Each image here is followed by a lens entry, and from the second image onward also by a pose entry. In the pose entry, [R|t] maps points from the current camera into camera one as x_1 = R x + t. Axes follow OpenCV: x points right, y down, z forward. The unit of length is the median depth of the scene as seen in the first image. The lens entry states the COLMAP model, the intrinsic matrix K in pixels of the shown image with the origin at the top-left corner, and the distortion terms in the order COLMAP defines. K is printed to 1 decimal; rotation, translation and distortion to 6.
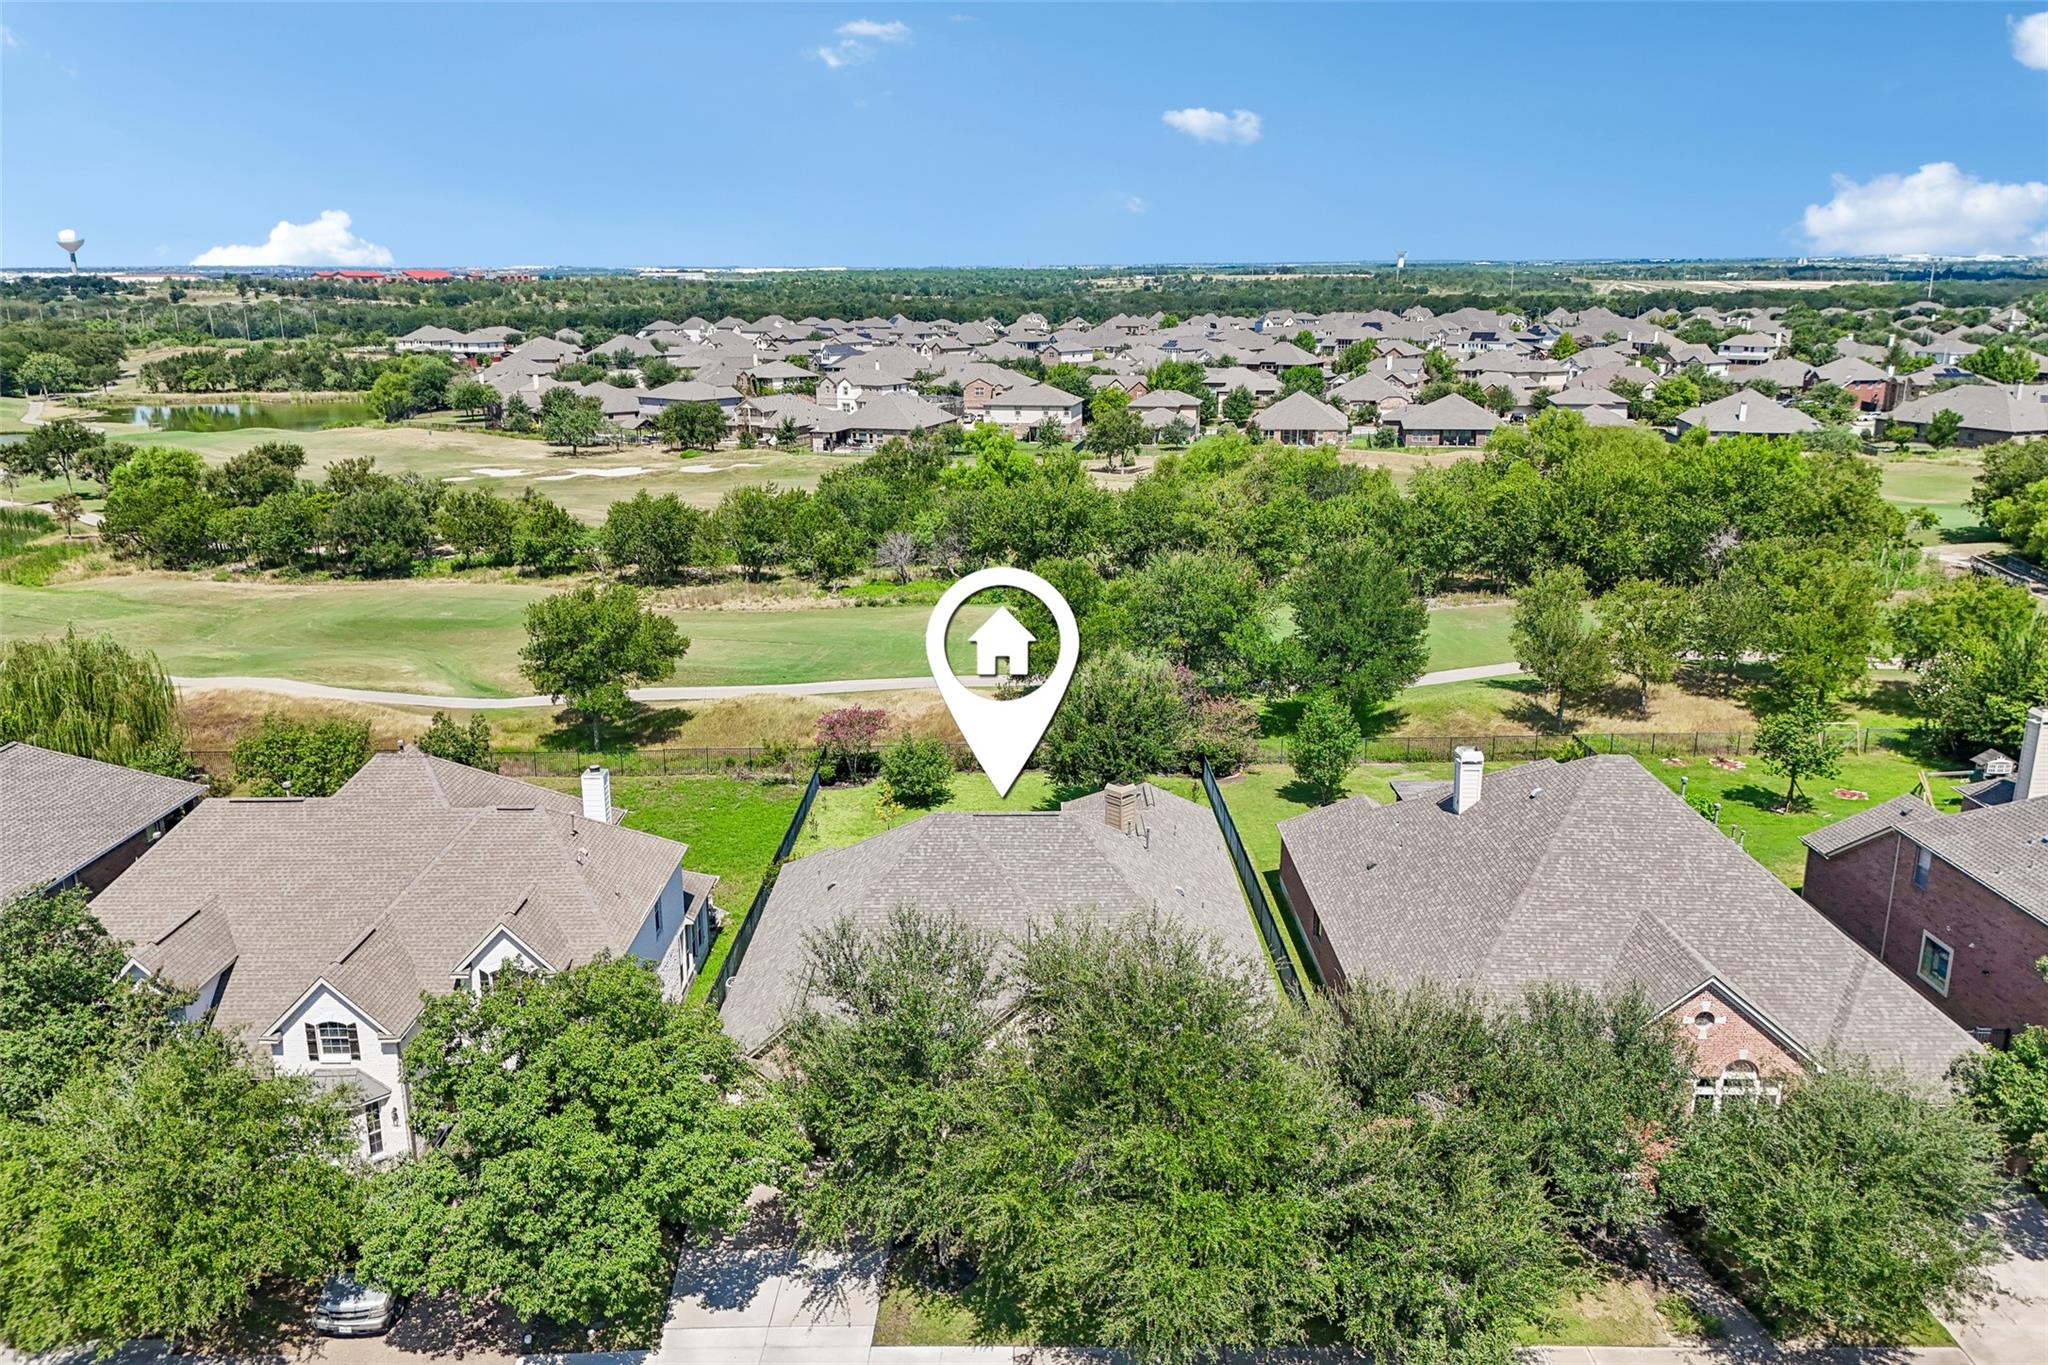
lens RADIAL K [[1495.0, 0, 1024.0], [0, 1495.0, 682.5], [0, 0, 1]] dist [0.082377, -0.082365]
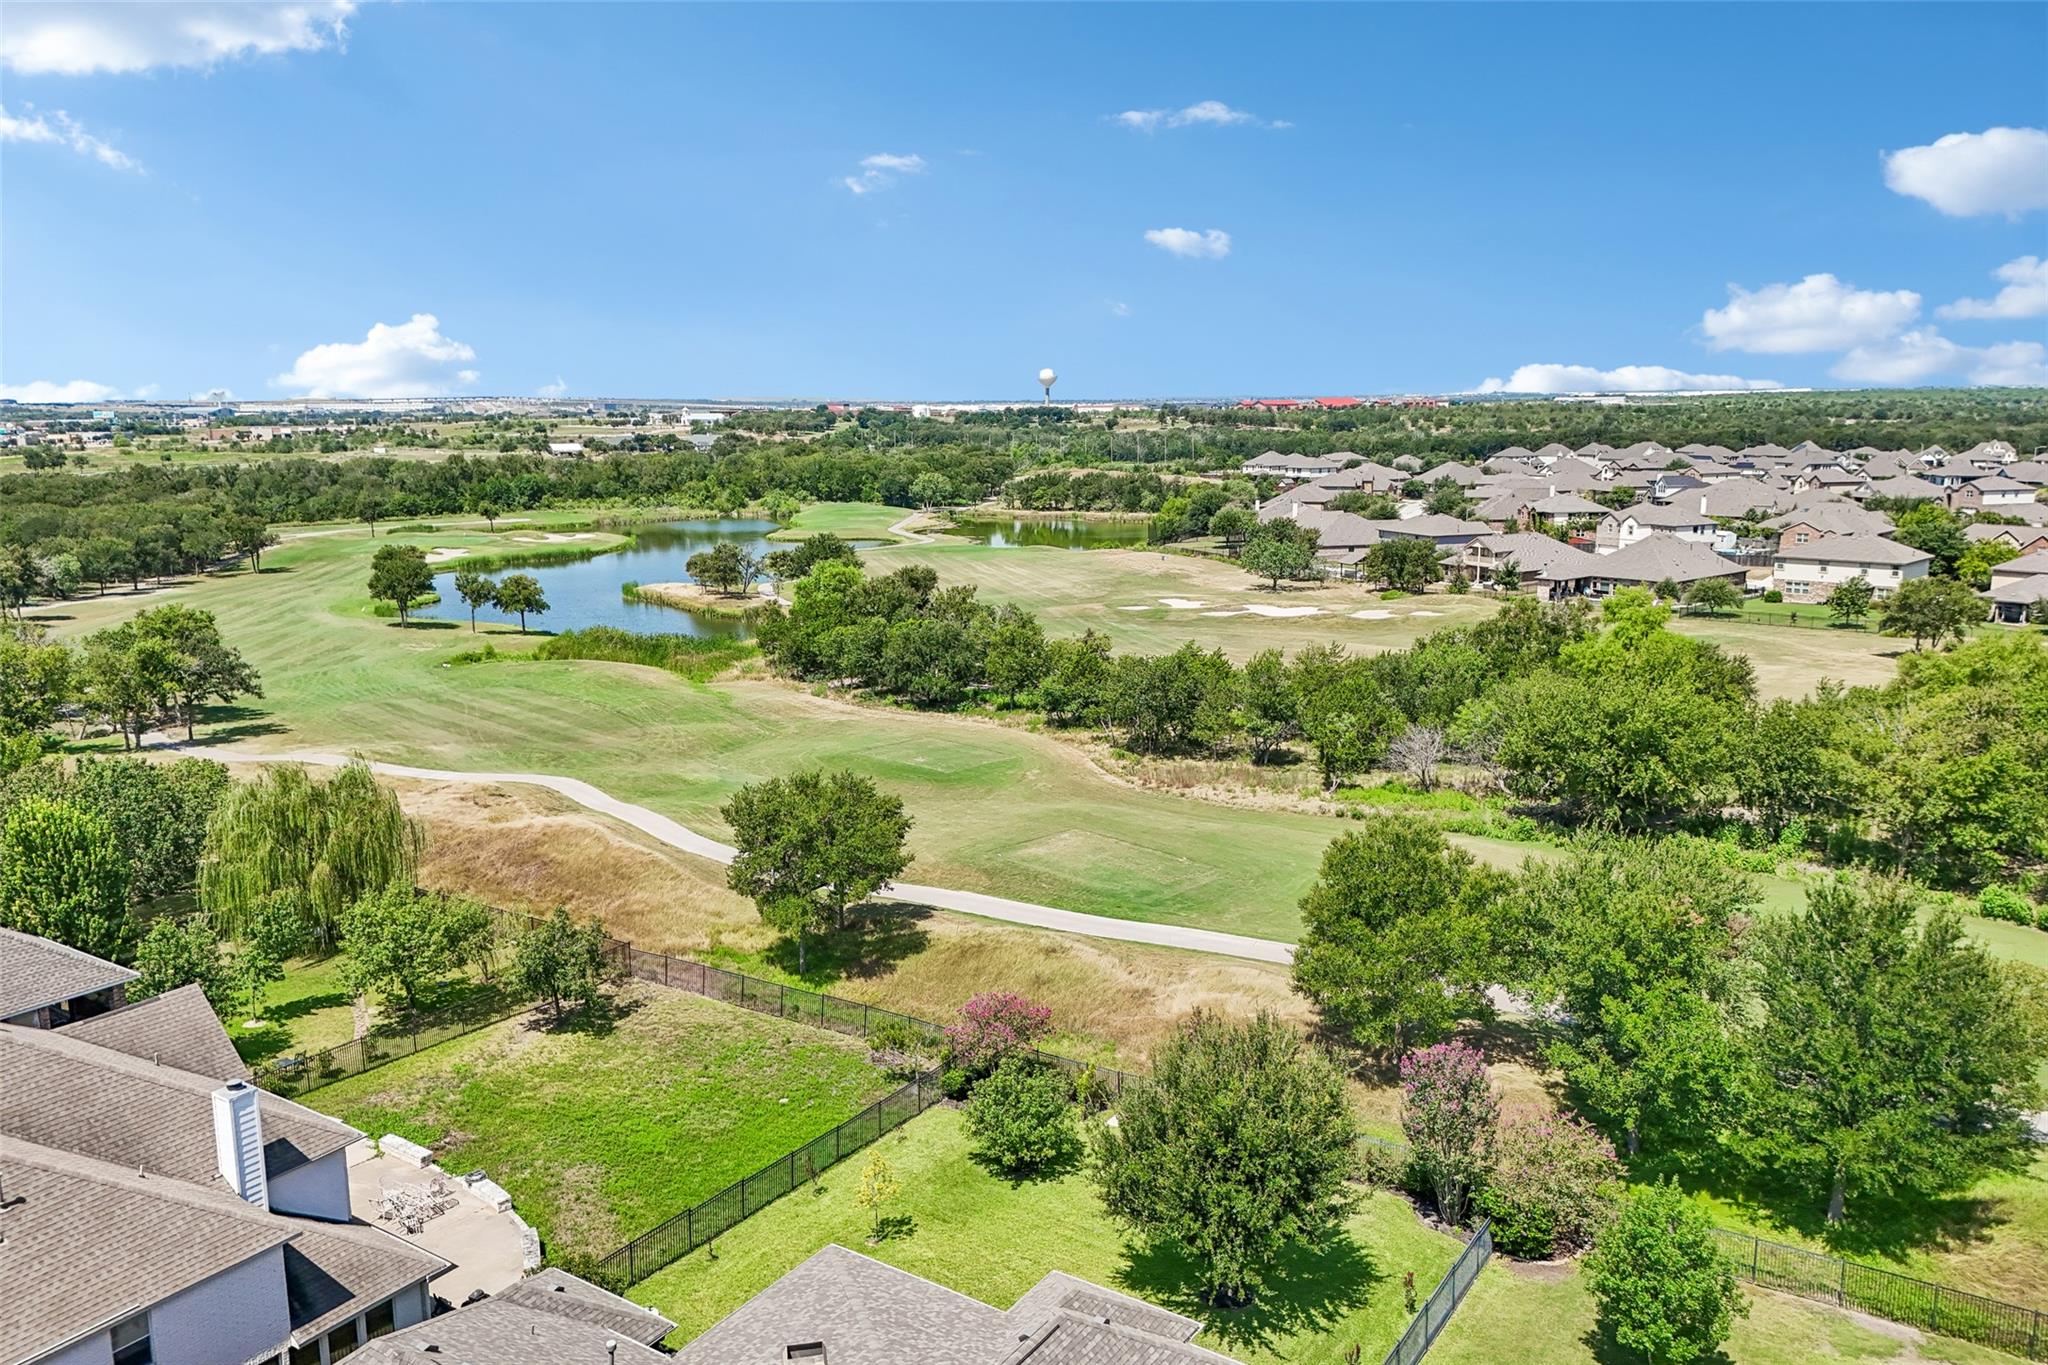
lens RADIAL K [[1495.0, 0, 1024.0], [0, 1495.0, 682.5], [0, 0, 1]] dist [0.082377, -0.082365]
pose [[0.831889, 0.100234, -0.545815, 0.072369], [-0.142723, 0.989112, -0.035886, -0.028713], [0.536275, 0.107753, 0.837137, 0.104591]]
